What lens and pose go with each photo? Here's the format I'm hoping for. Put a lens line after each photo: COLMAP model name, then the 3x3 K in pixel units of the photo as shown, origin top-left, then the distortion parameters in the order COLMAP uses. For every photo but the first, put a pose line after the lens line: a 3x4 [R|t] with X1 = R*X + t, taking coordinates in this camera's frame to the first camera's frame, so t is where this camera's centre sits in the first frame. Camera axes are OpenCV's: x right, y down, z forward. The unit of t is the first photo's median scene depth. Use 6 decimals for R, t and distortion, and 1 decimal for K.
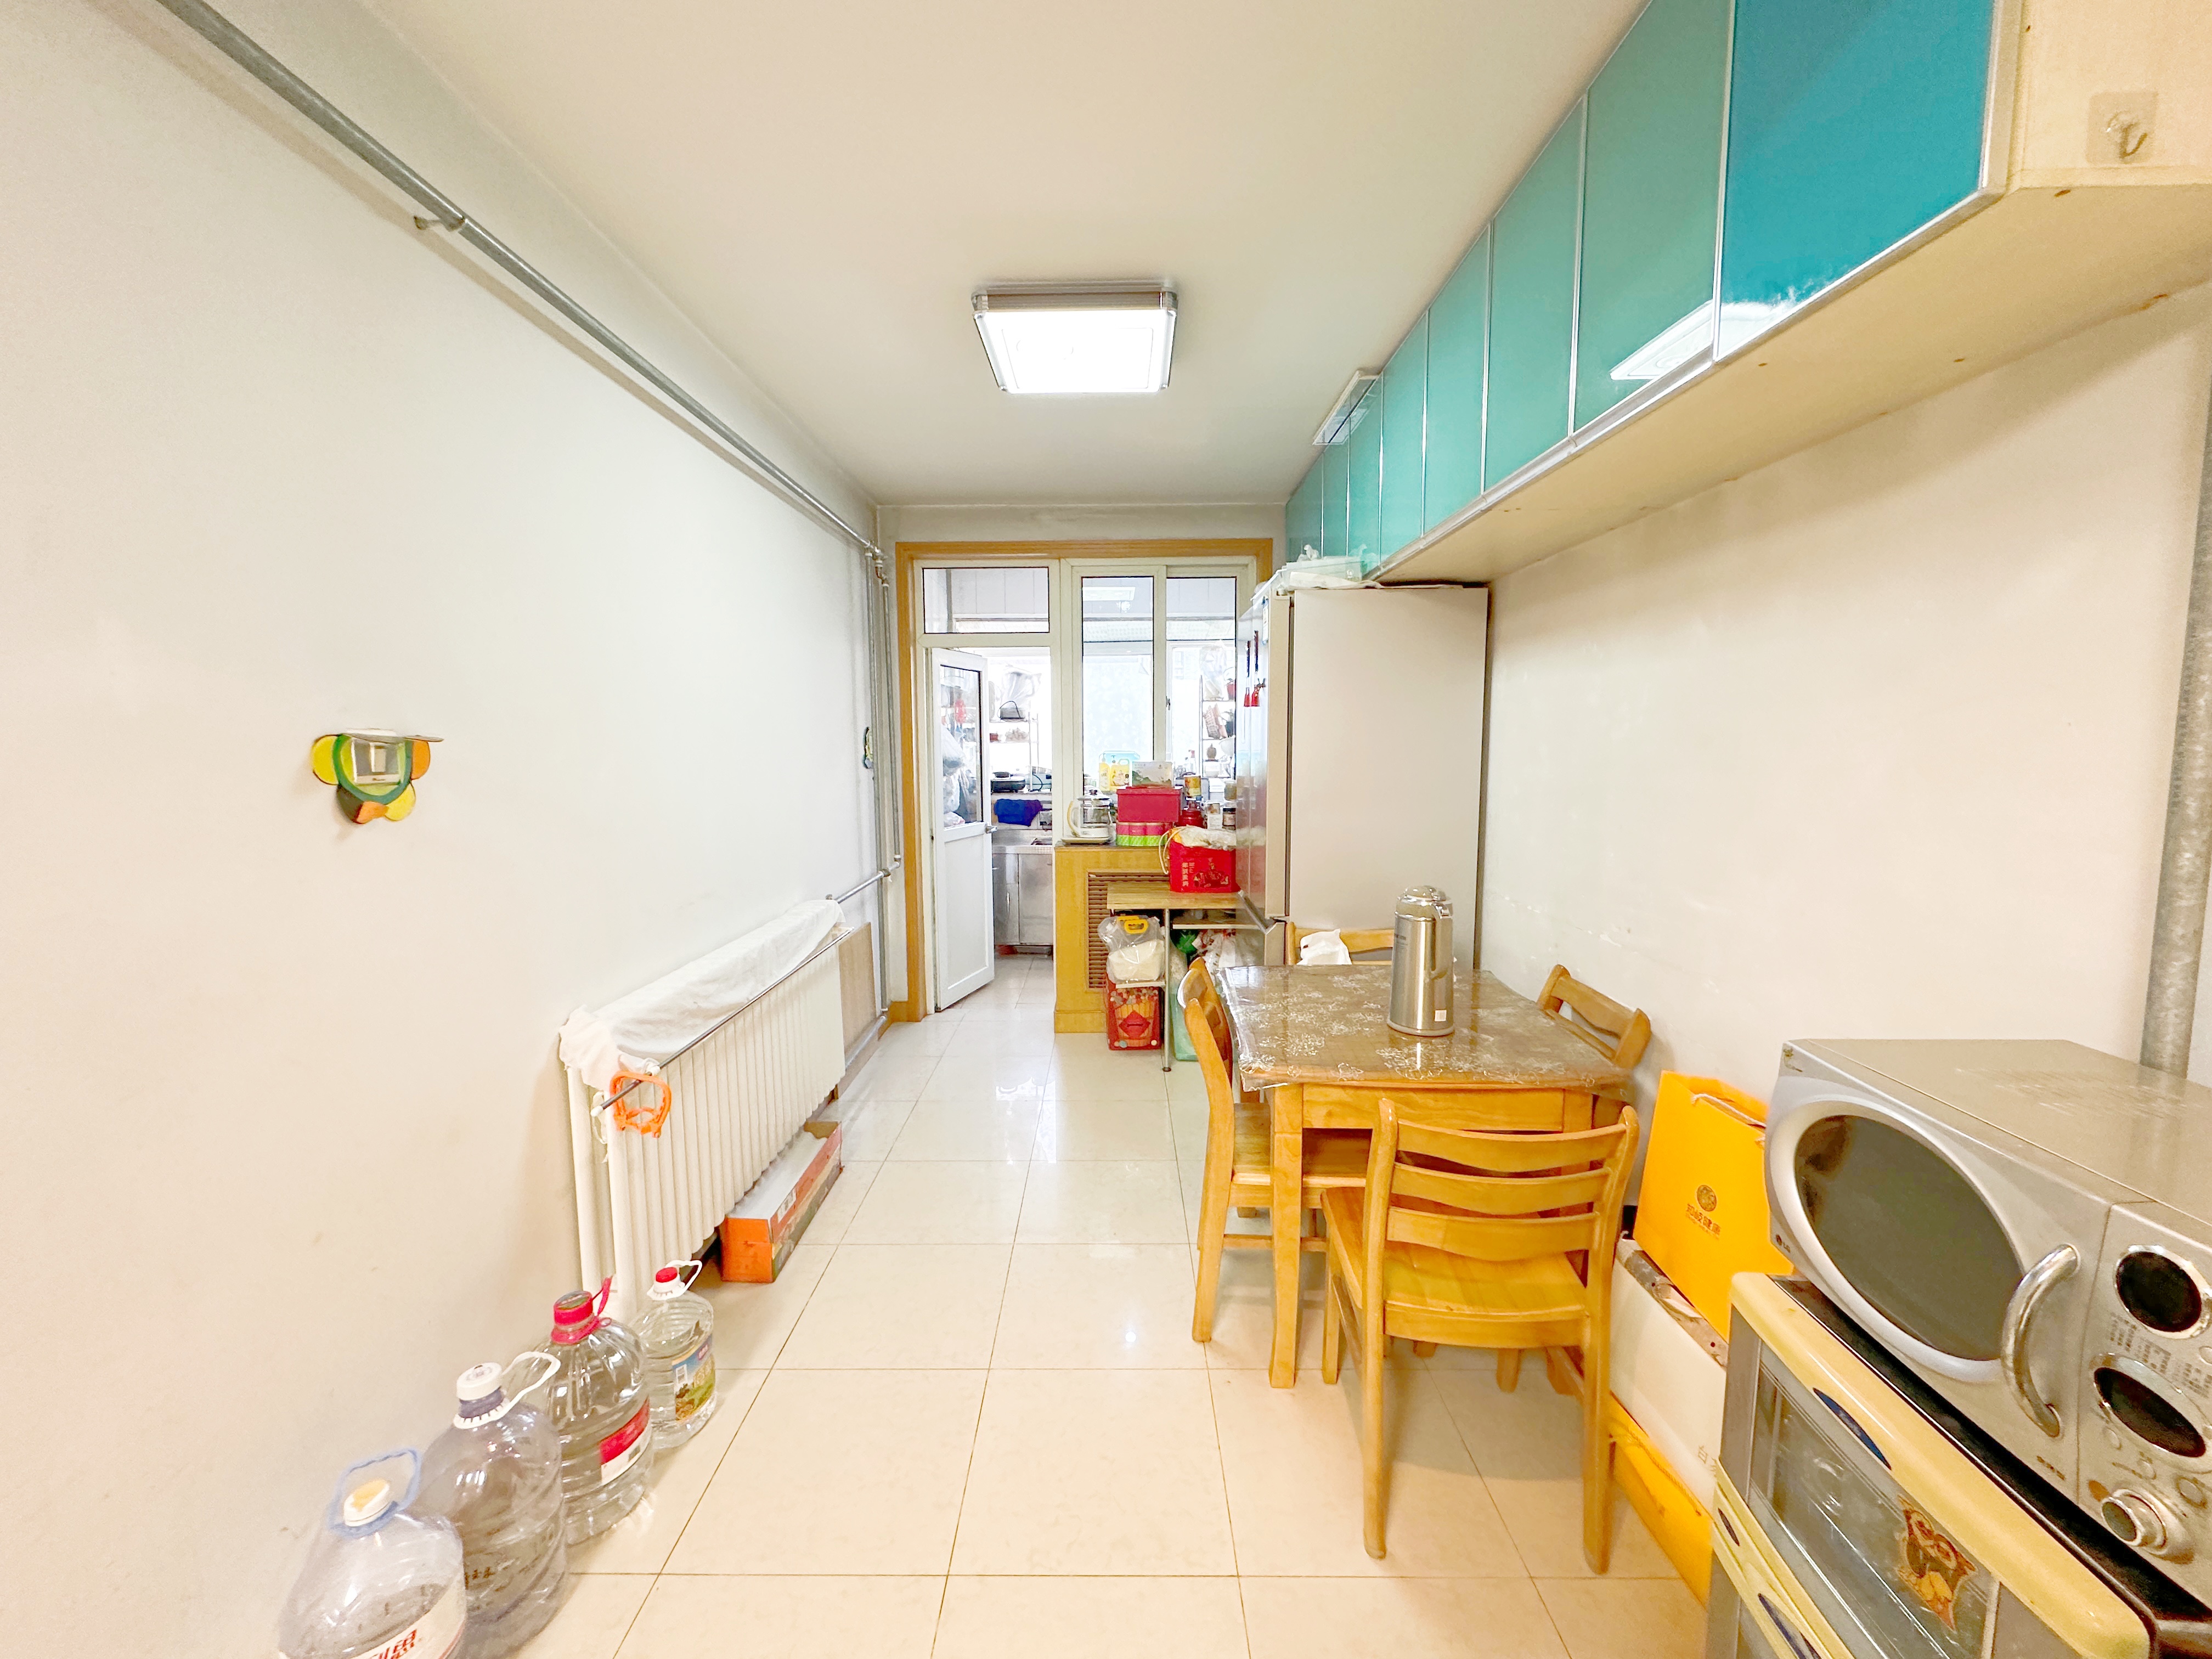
lens RADIAL K [[879.9, 0, 1101.3], [0, 879.9, 831.2], [0, 0, 1]] dist [-0.001475, -0.000035]
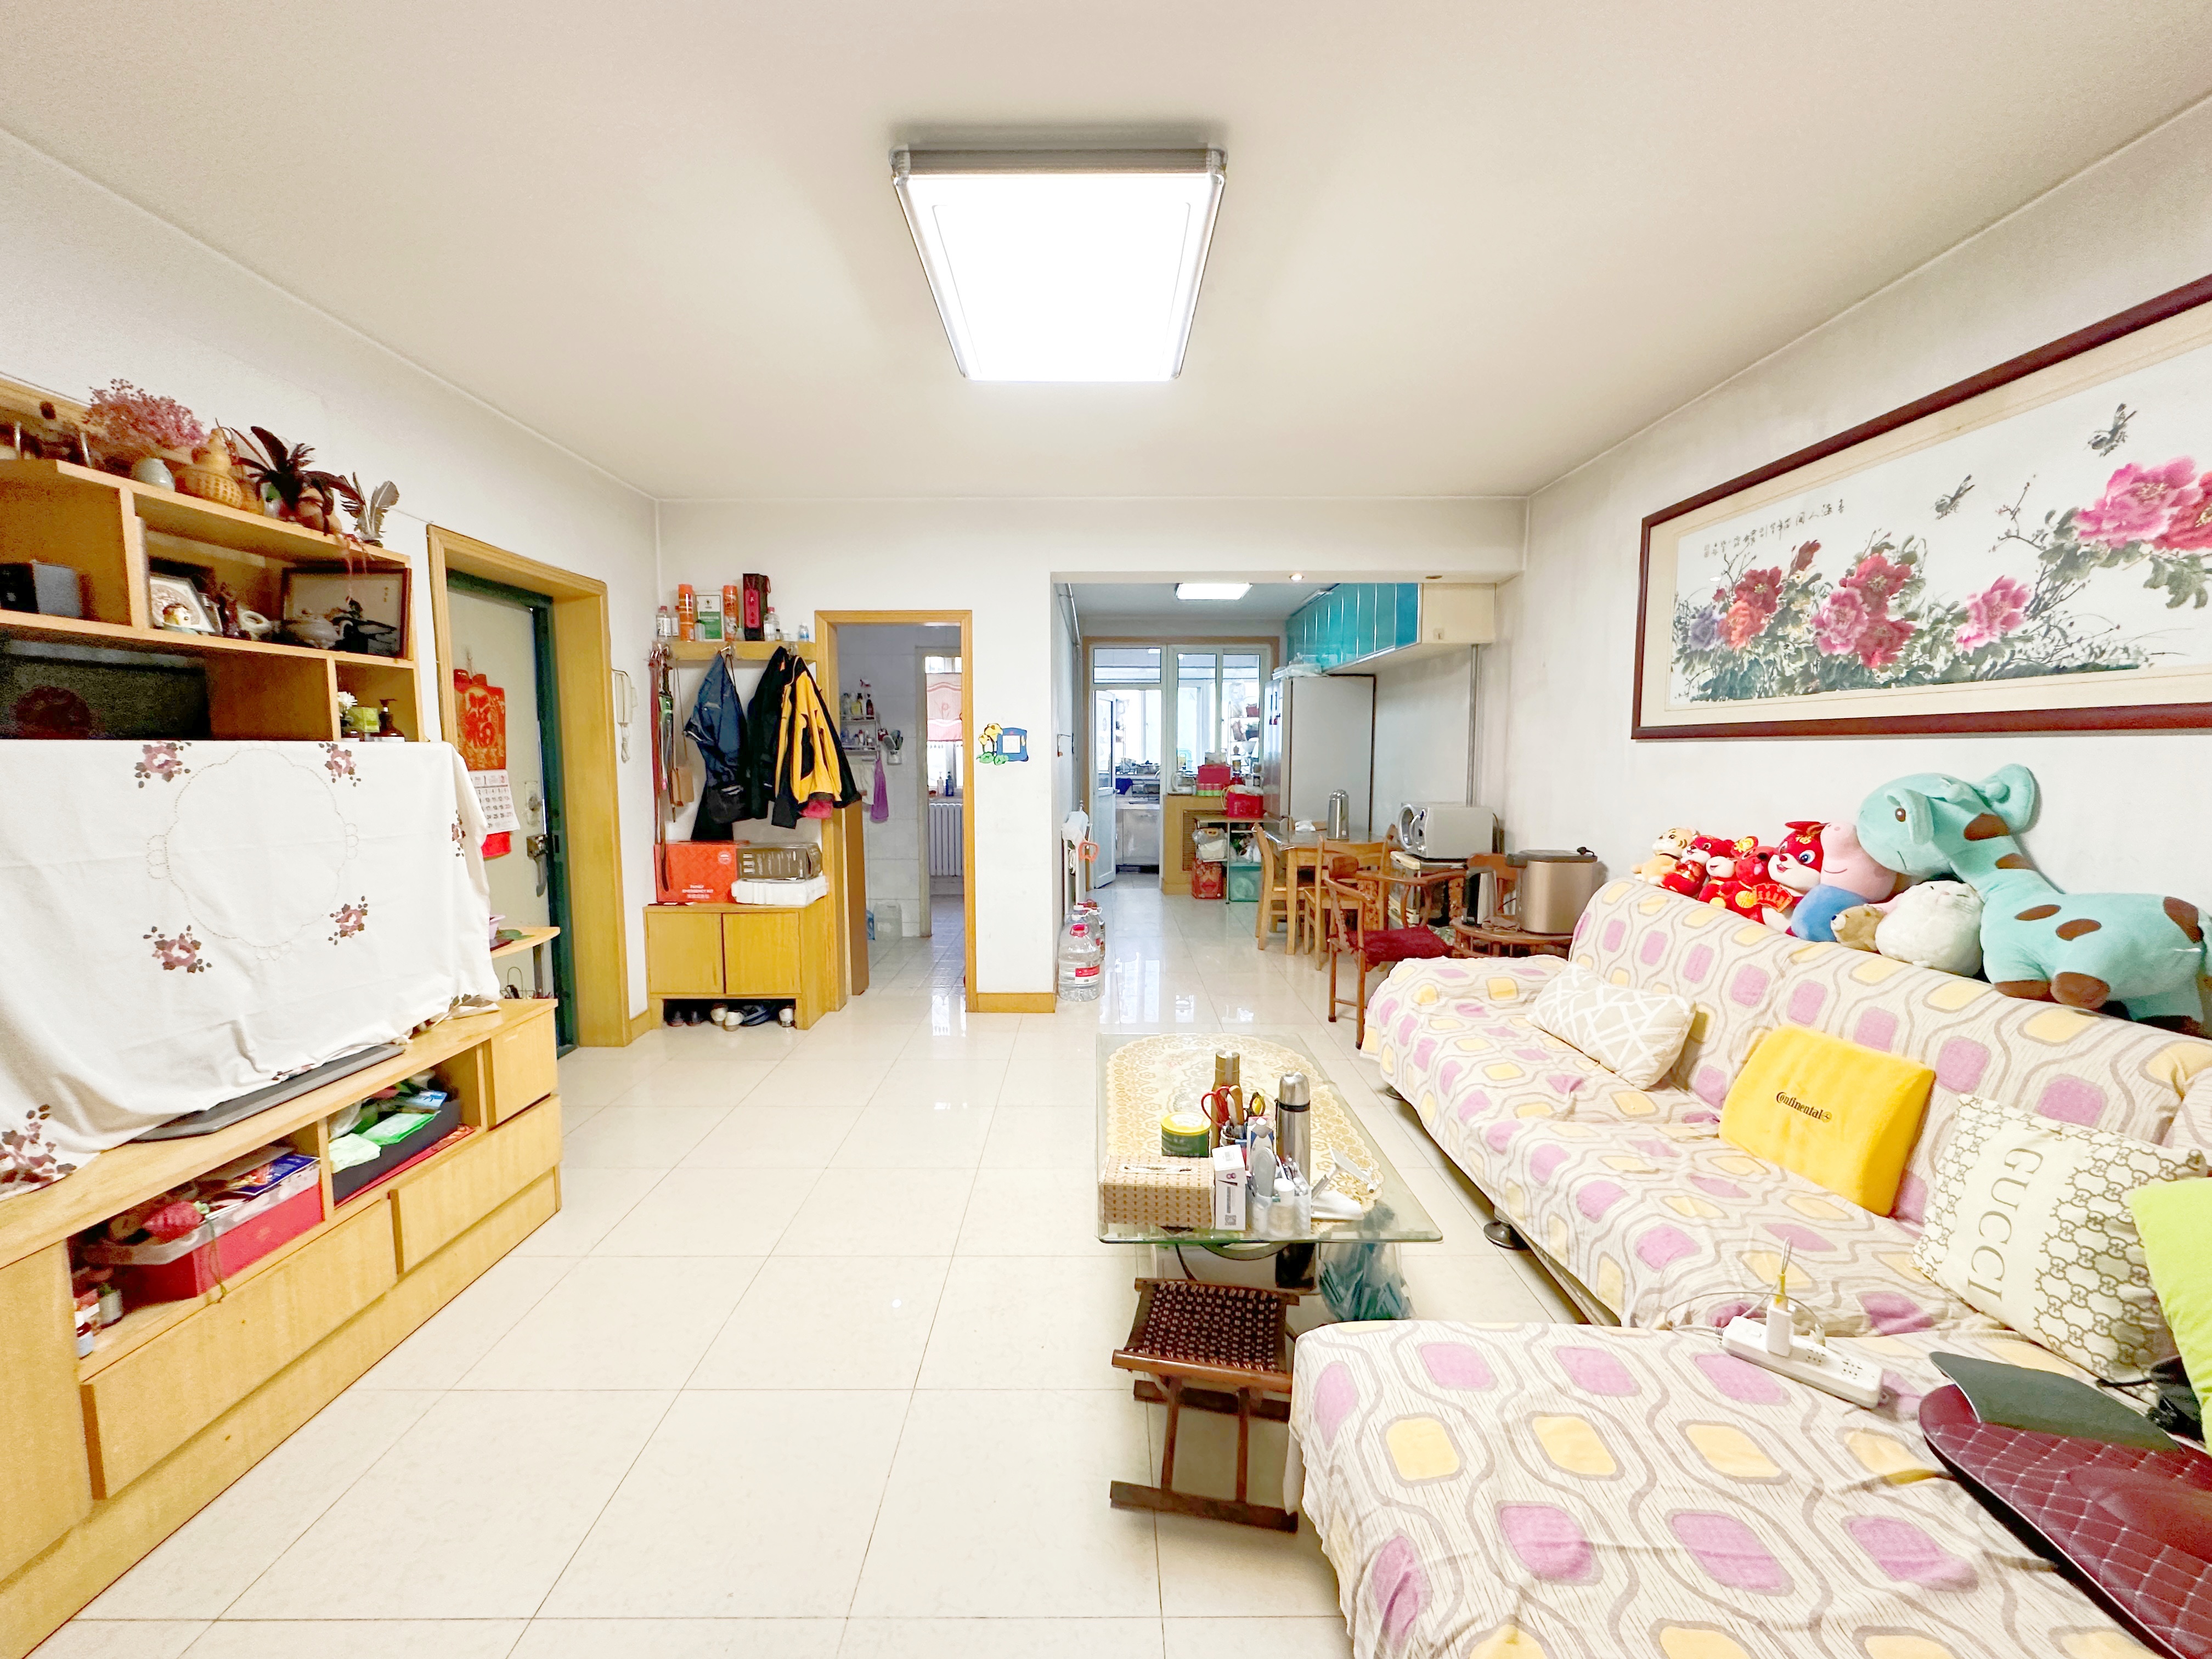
lens RADIAL K [[879.9, 0, 1107.6], [0, 879.9, 825.7], [0, 0, 1]] dist [-0.001475, -0.000035]
pose [[0.999754, 0.002542, 0.022016, -0.230492], [-0.002302, 0.999938, -0.010907, 0.108158], [-0.022043, 0.010854, 0.999698, -0.945894]]
